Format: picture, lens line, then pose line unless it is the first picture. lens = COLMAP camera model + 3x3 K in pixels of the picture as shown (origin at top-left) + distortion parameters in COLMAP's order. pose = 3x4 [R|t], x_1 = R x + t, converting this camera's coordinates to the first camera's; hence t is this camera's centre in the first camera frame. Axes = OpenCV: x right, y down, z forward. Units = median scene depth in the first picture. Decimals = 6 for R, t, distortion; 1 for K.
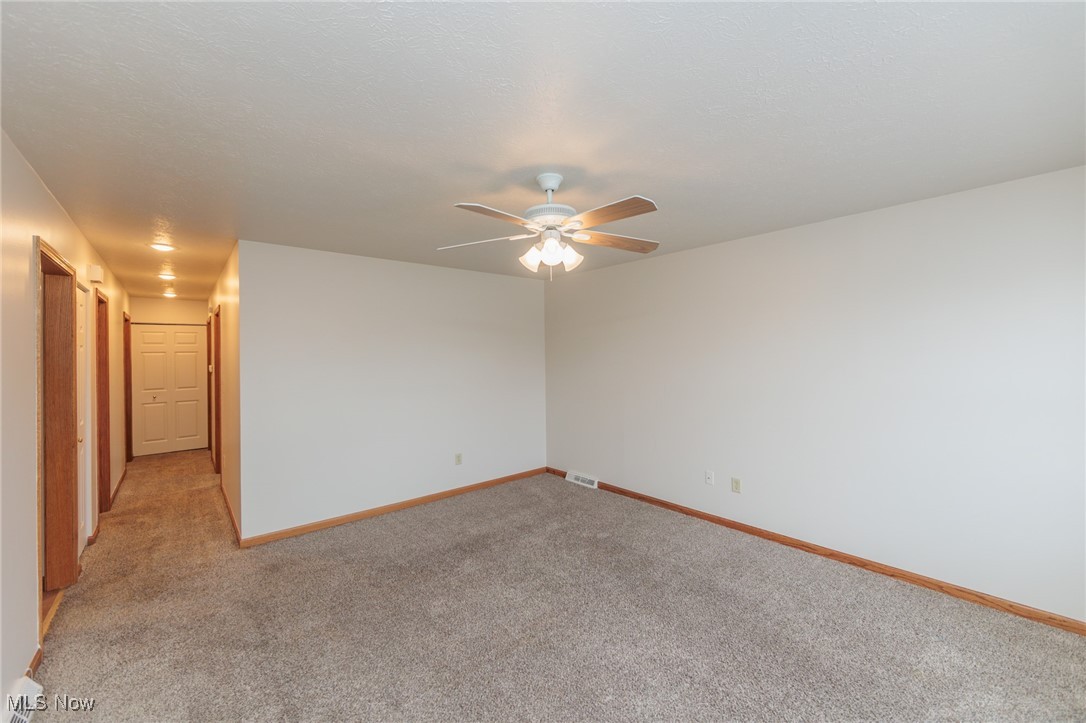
lens RADIAL K [[429.7, 0, 540.0], [0, 429.7, 361.0], [0, 0, 1]] dist [-0.002189, 0.000412]
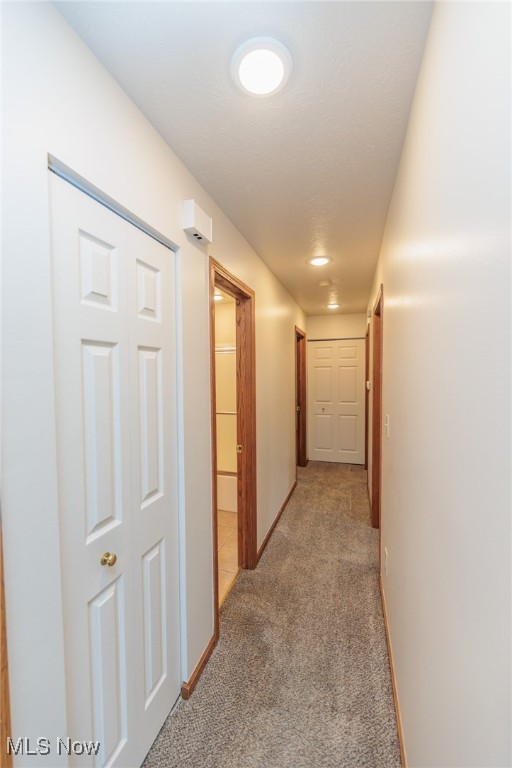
lens RADIAL K [[303.9, 0, 254.4], [0, 303.9, 383.1], [0, 0, 1]] dist [-0.002189, 0.000412]
pose [[0.529166, 0.030052, -0.847986, -0.385180], [-0.003266, 0.999437, 0.033381, -0.005111], [0.848512, -0.014895, 0.528966, 0.501484]]
